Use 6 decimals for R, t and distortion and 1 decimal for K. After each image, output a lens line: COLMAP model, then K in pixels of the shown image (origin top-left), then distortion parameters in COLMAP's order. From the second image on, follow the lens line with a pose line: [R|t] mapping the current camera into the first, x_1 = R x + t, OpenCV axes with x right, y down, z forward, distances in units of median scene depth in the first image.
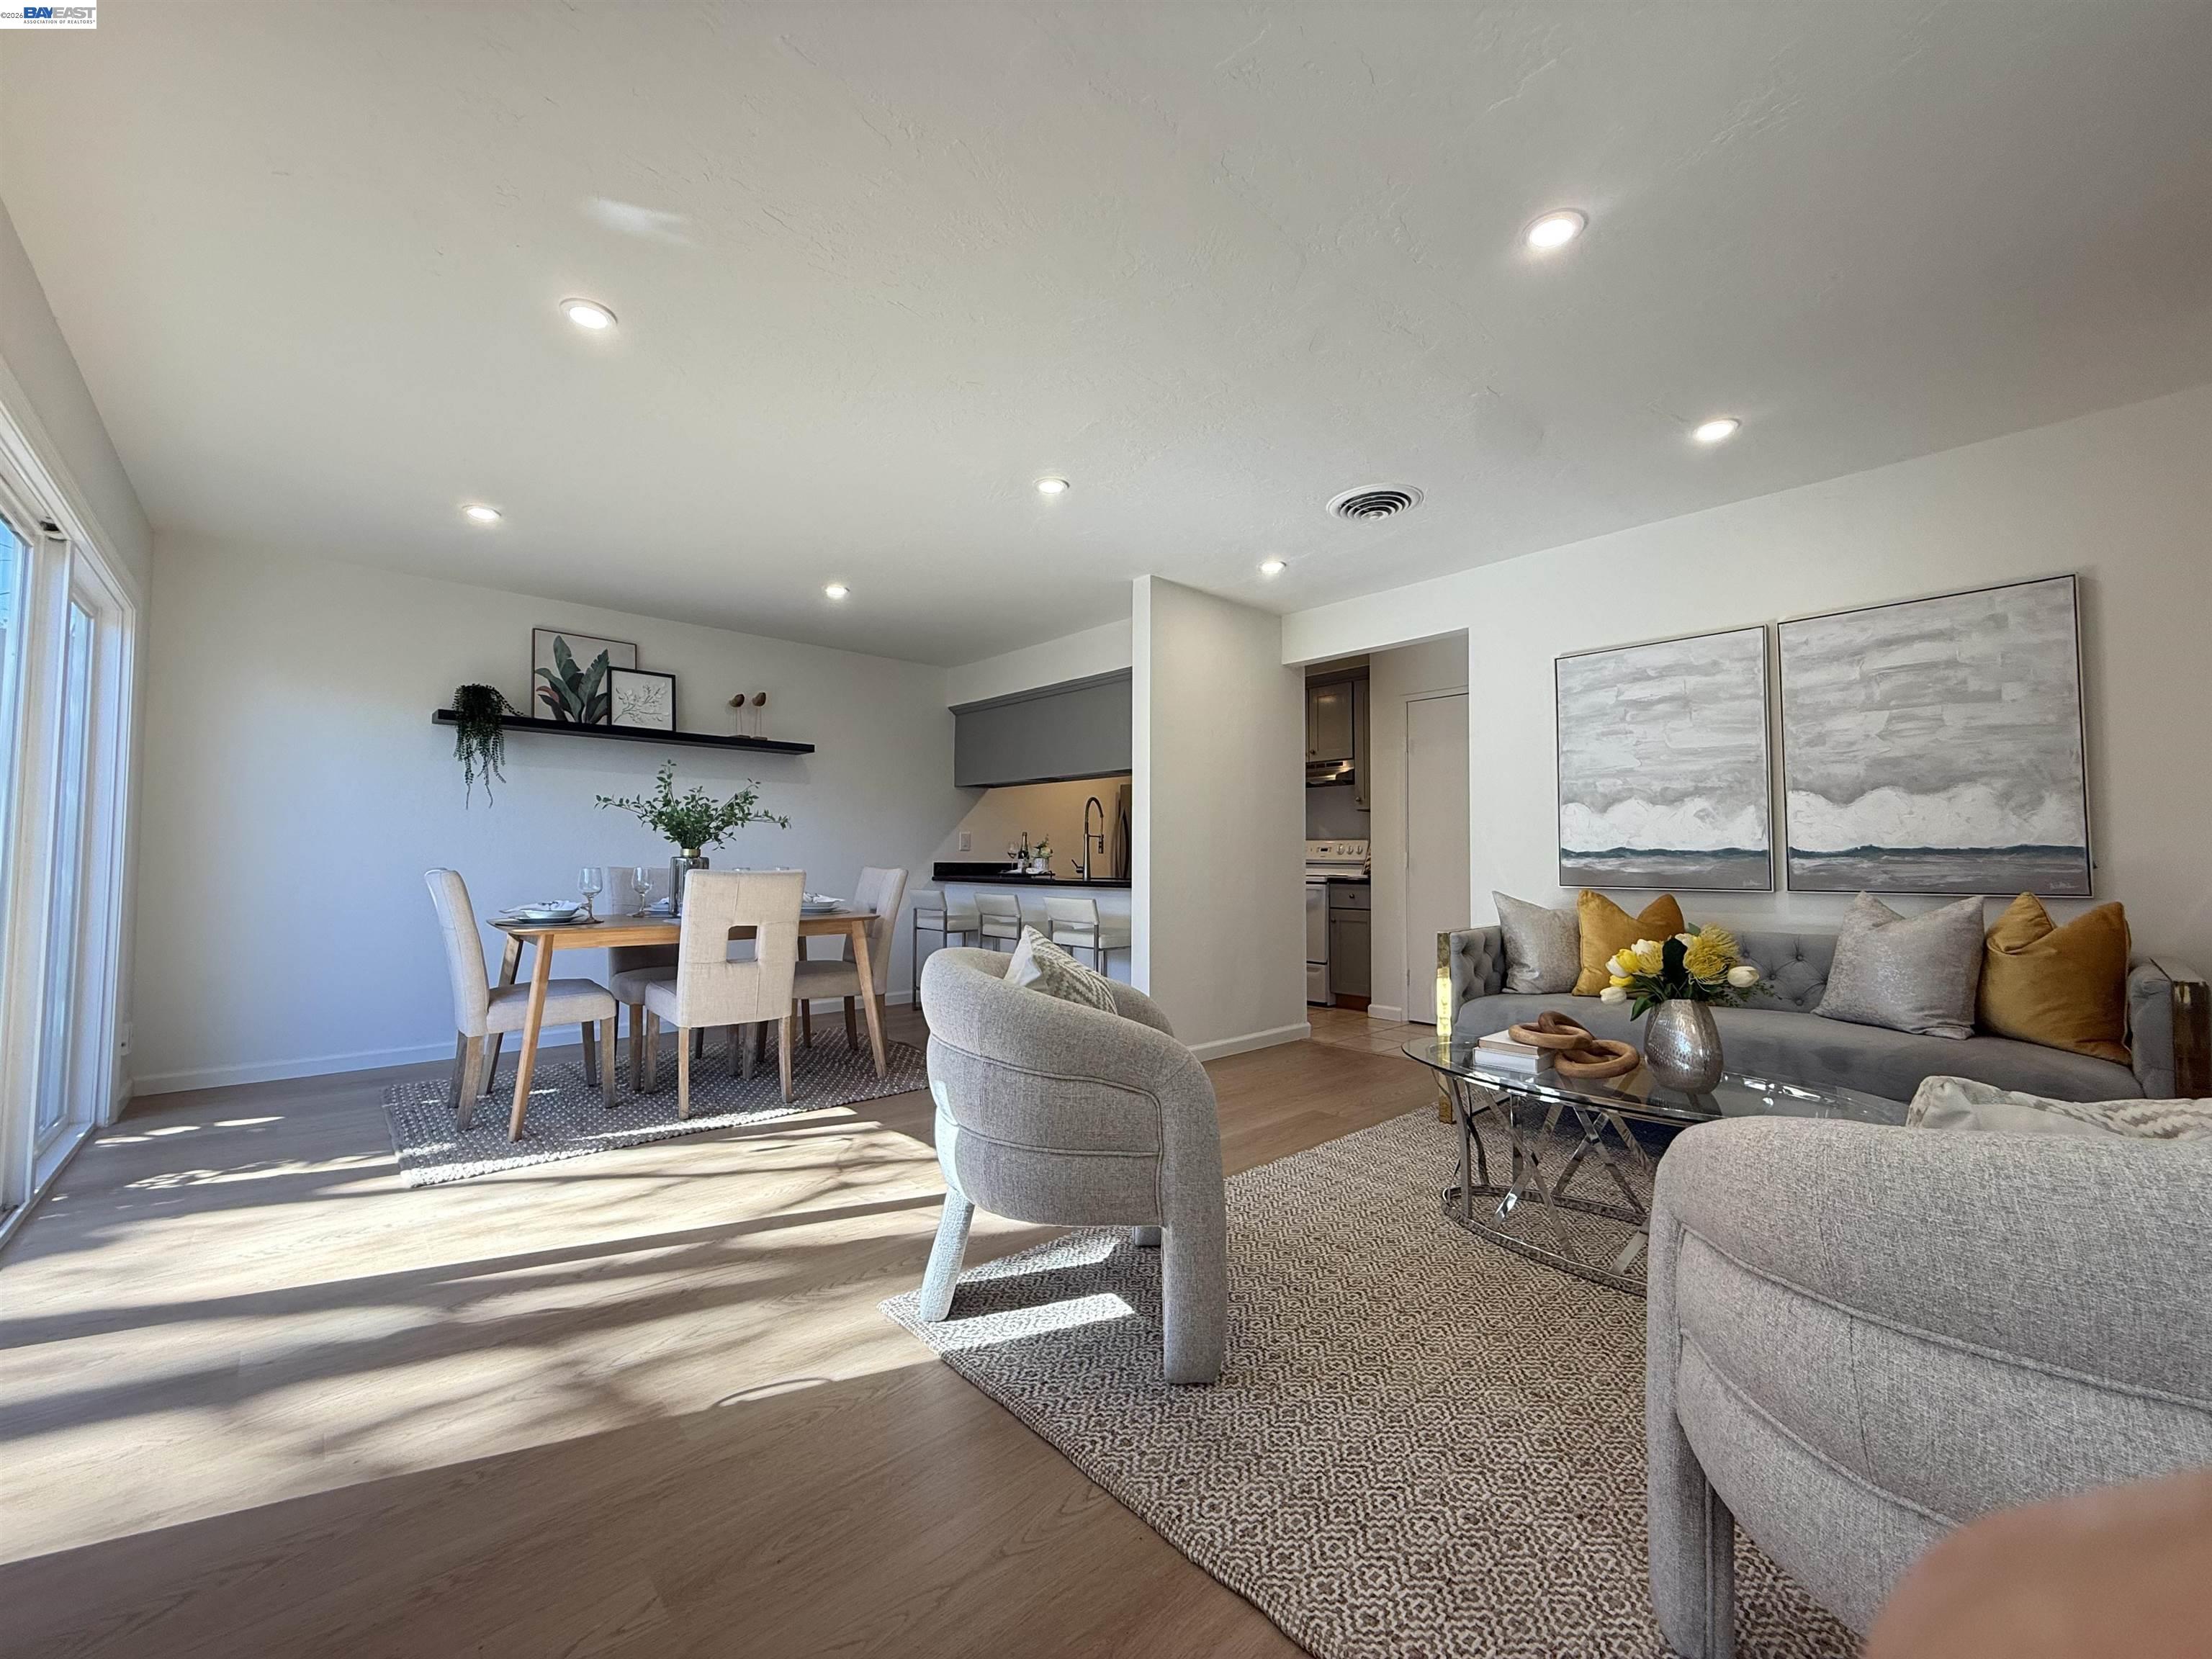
lens RADIAL K [[879.4, 0, 1099.6], [0, 879.4, 829.4], [0, 0, 1]] dist [-0.000627, -0.000127]
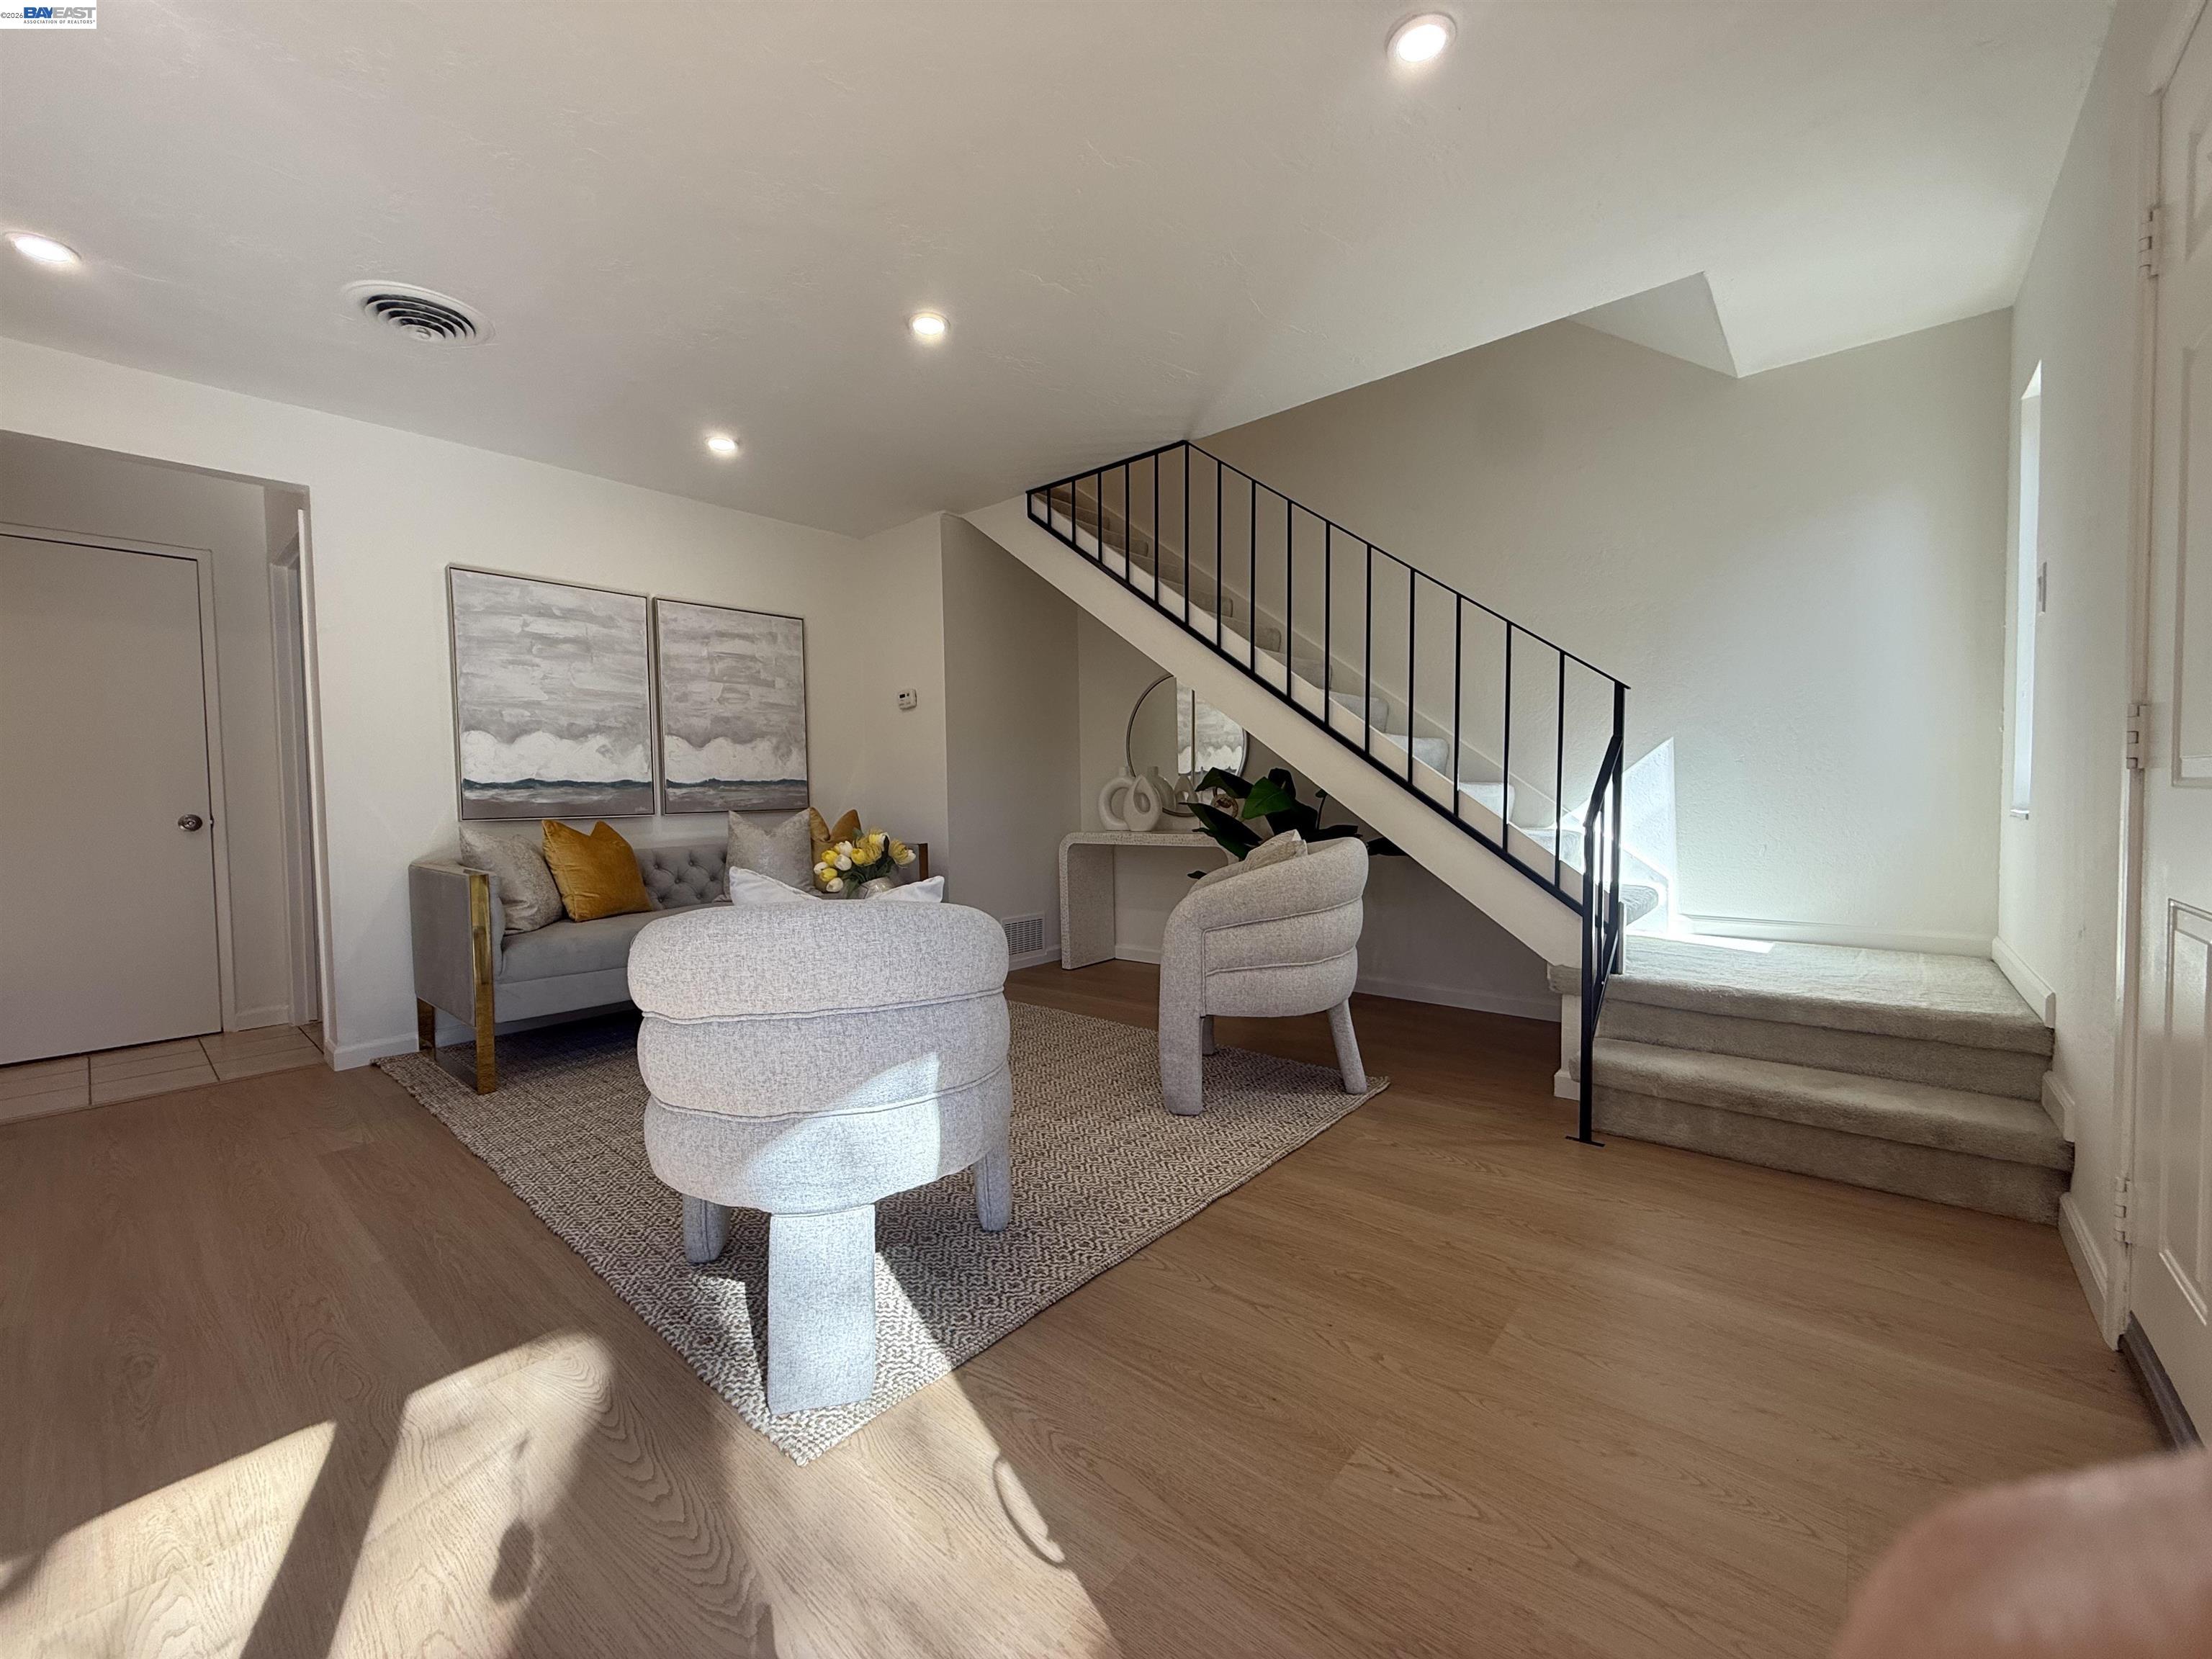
lens RADIAL K [[879.4, 0, 1099.6], [0, 879.4, 829.4], [0, 0, 1]] dist [-0.000627, -0.000127]
pose [[-0.123503, -0.042188, 0.991447, -0.553307], [-0.016444, 0.999046, 0.040463, 0.030622], [-0.992208, -0.011306, -0.124079, 0.537010]]
